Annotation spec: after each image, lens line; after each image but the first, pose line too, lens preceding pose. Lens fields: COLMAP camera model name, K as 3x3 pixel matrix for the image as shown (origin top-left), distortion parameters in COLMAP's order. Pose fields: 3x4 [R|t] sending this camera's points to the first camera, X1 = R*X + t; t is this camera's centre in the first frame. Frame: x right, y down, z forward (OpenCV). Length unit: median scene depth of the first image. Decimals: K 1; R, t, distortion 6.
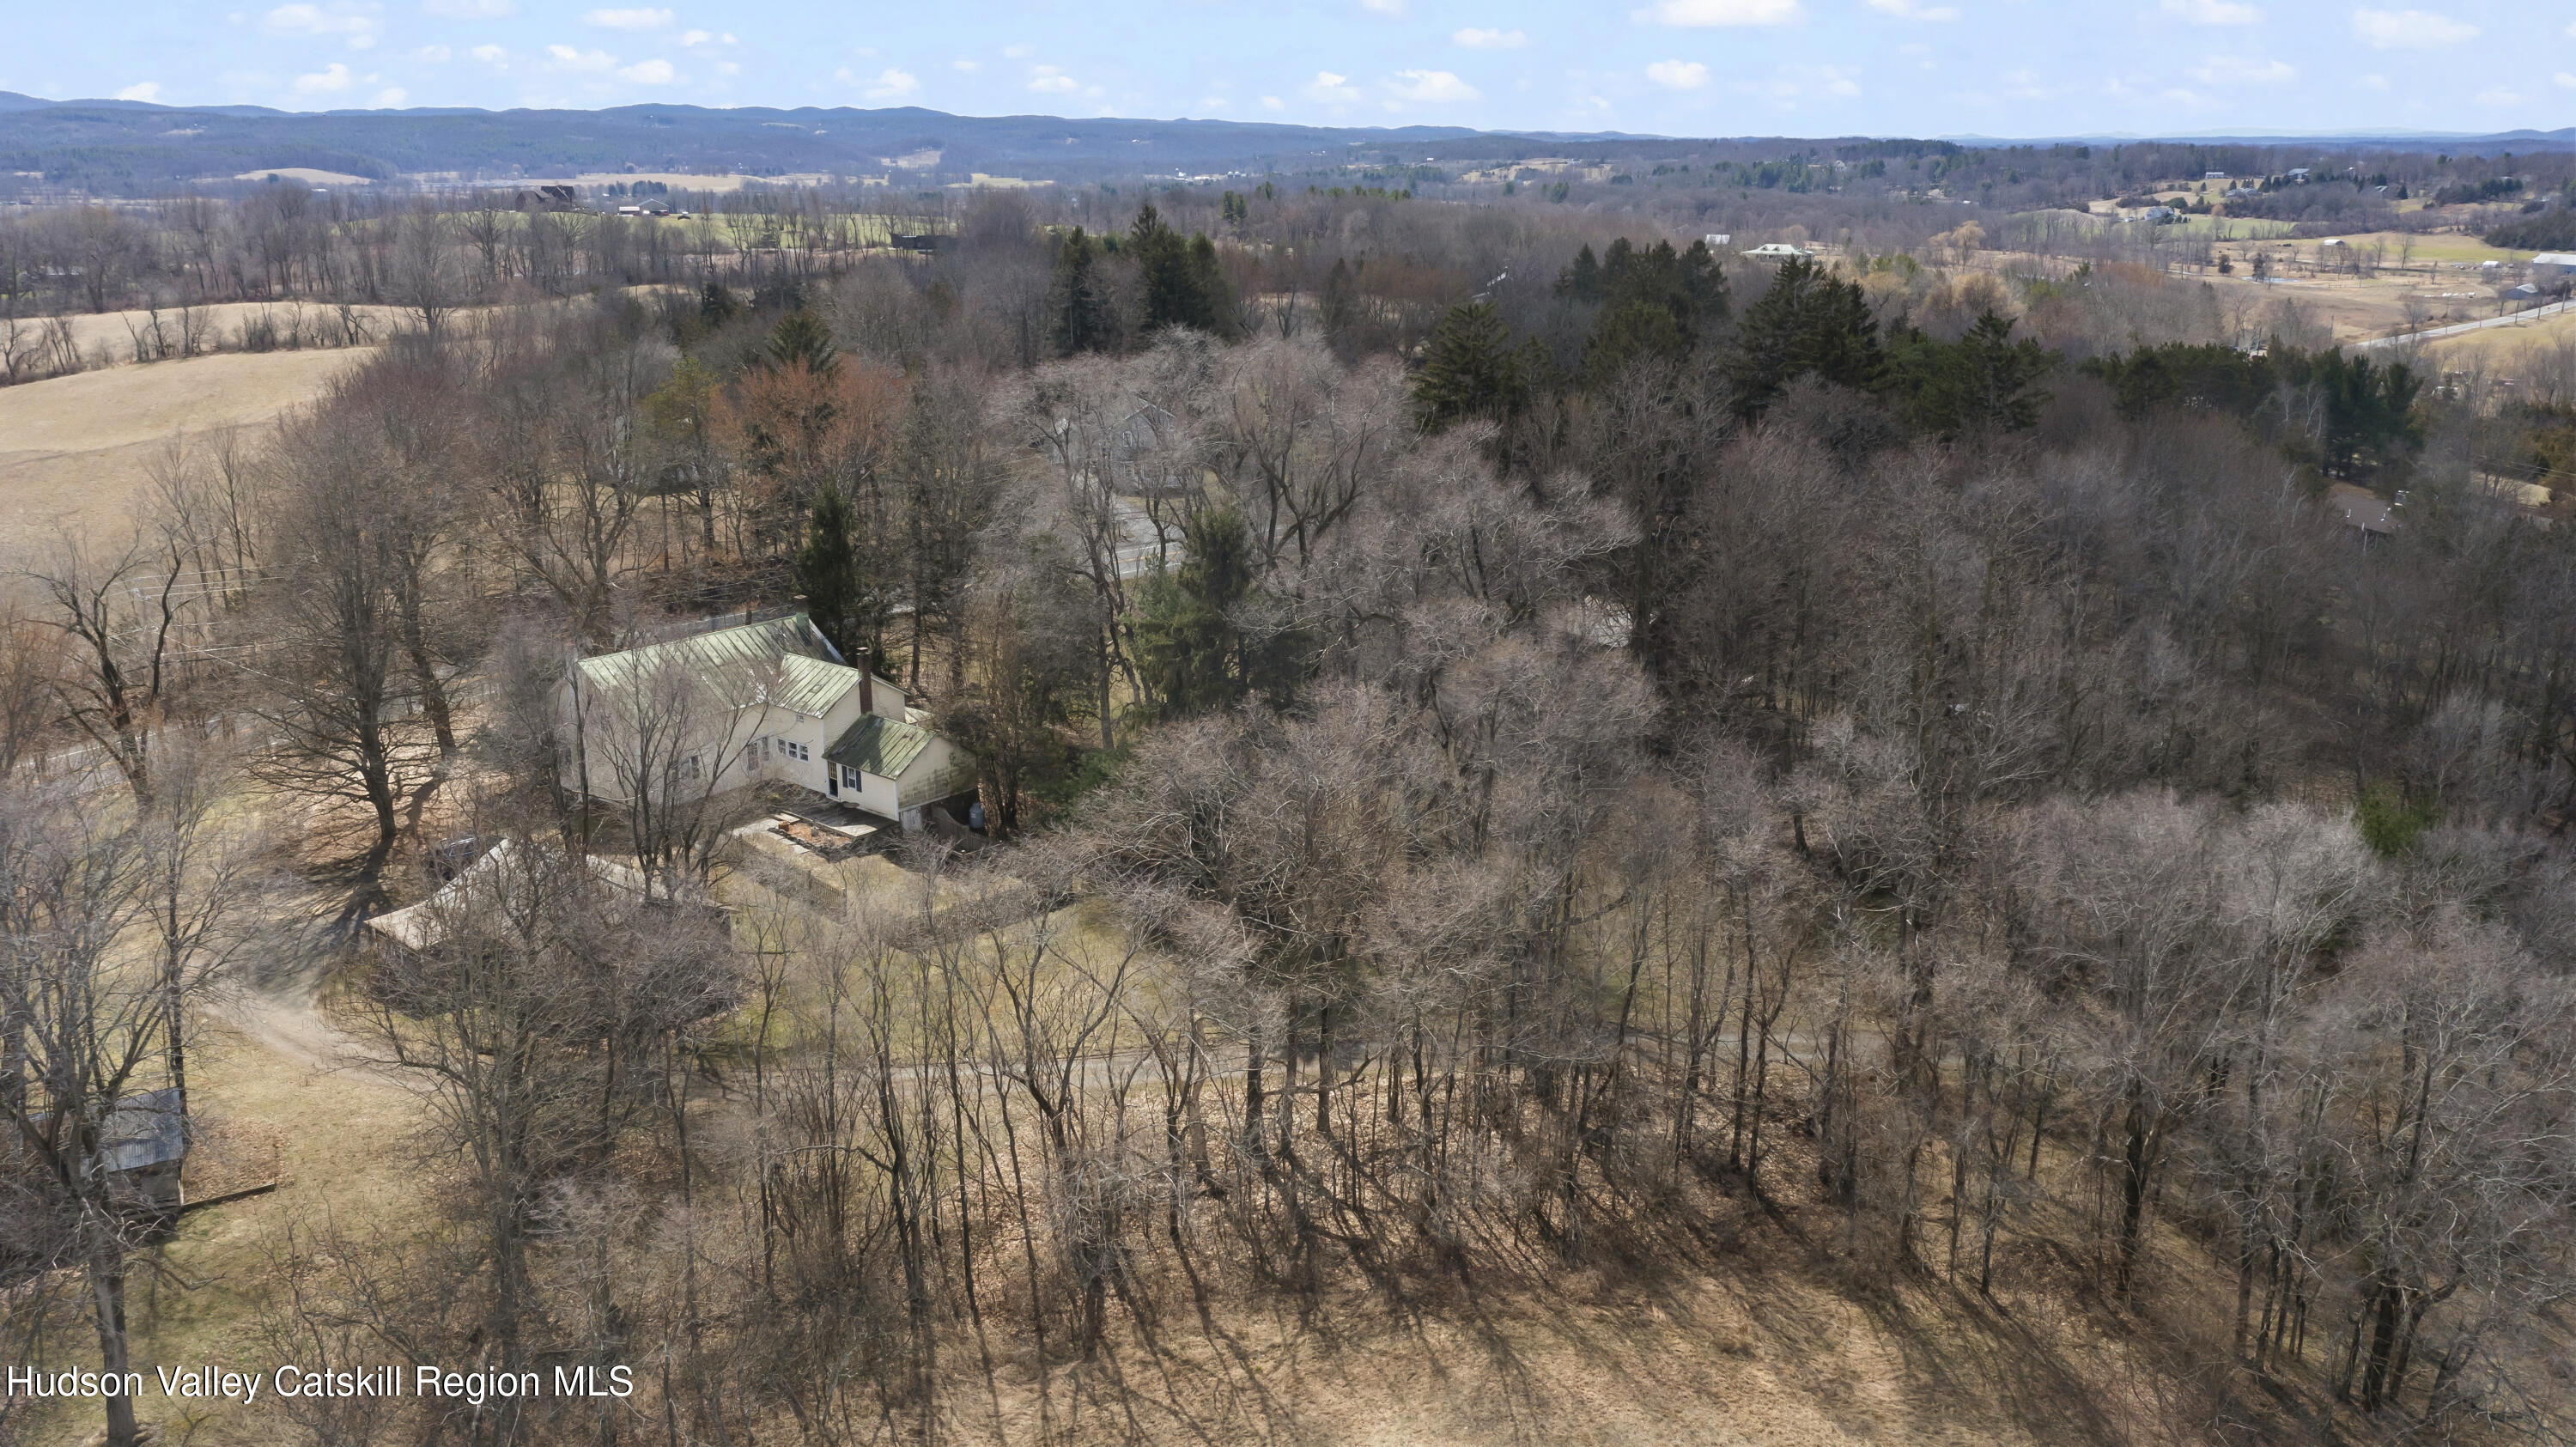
lens RADIAL K [[2050.8, 0, 1294.6], [0, 2050.8, 719.2], [0, 0, 1]] dist [-0.005995, 0.002830]
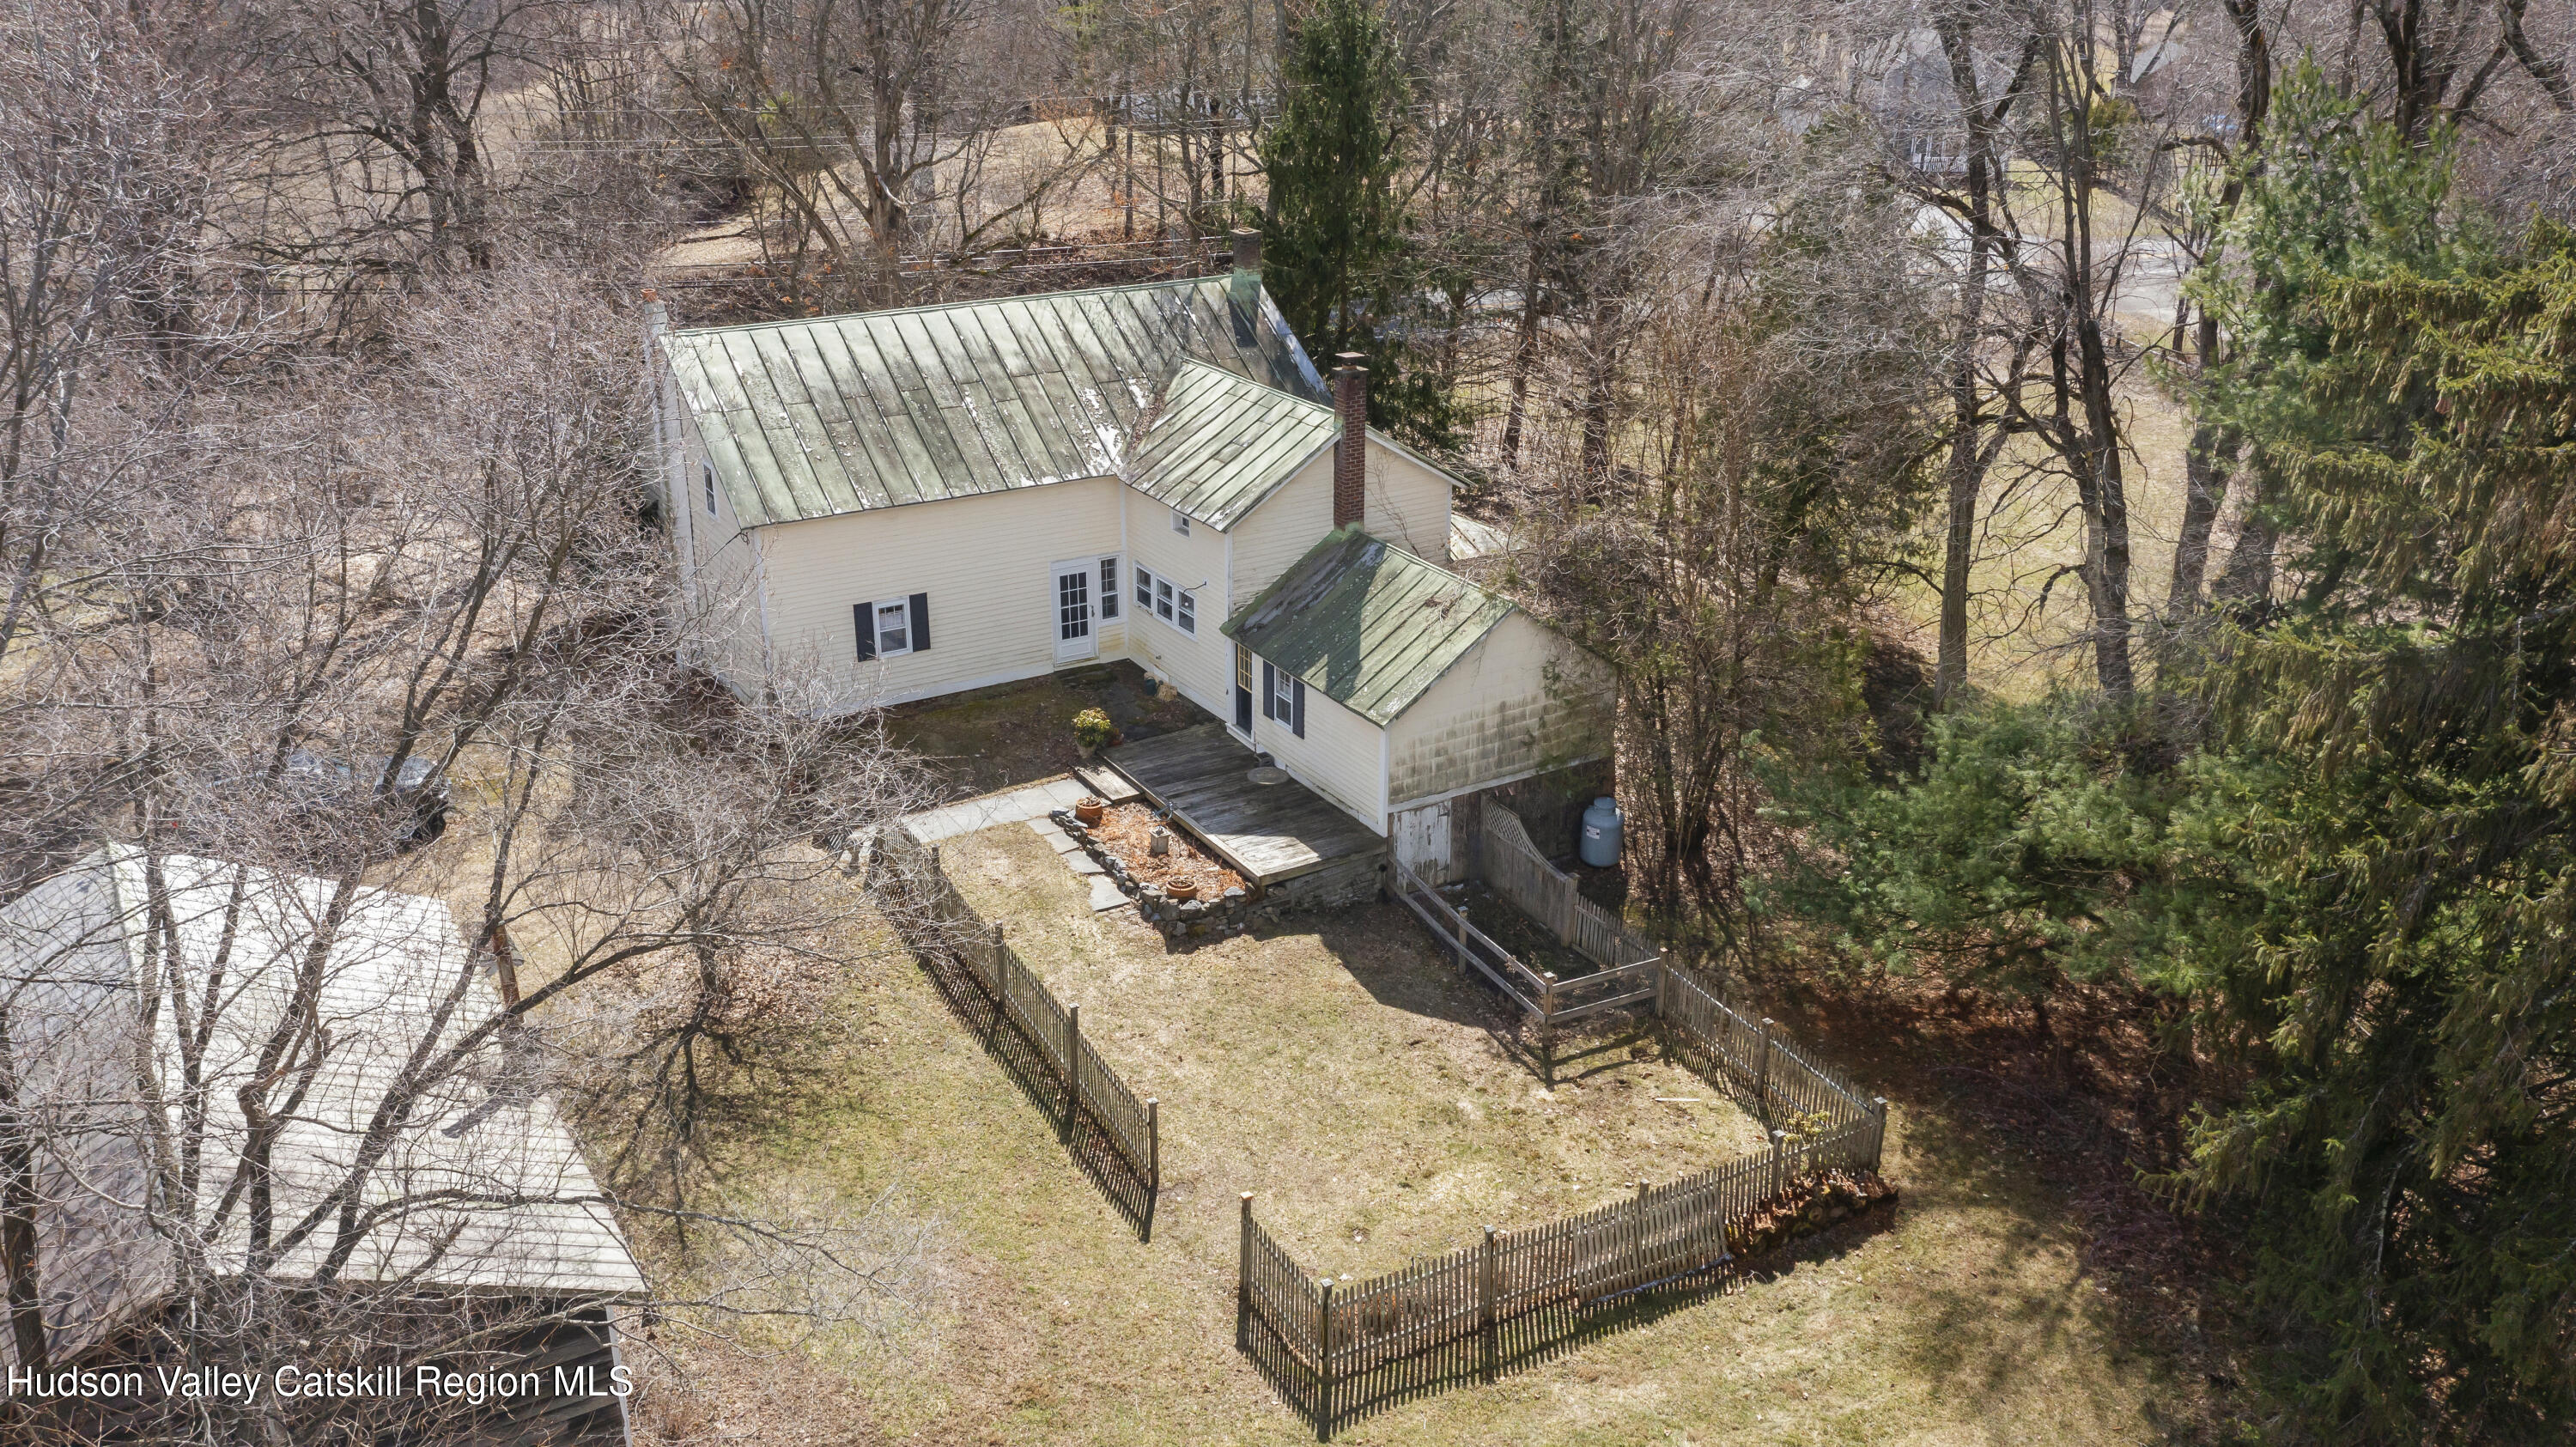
lens RADIAL K [[2050.8, 0, 1293.9], [0, 2050.8, 729.8], [0, 0, 1]] dist [-0.005995, 0.002830]
pose [[0.948241, 0.122153, -0.293119, -0.100607], [-0.088380, 0.988102, 0.125868, -0.012784], [0.305006, -0.093447, 0.947755, 0.628196]]
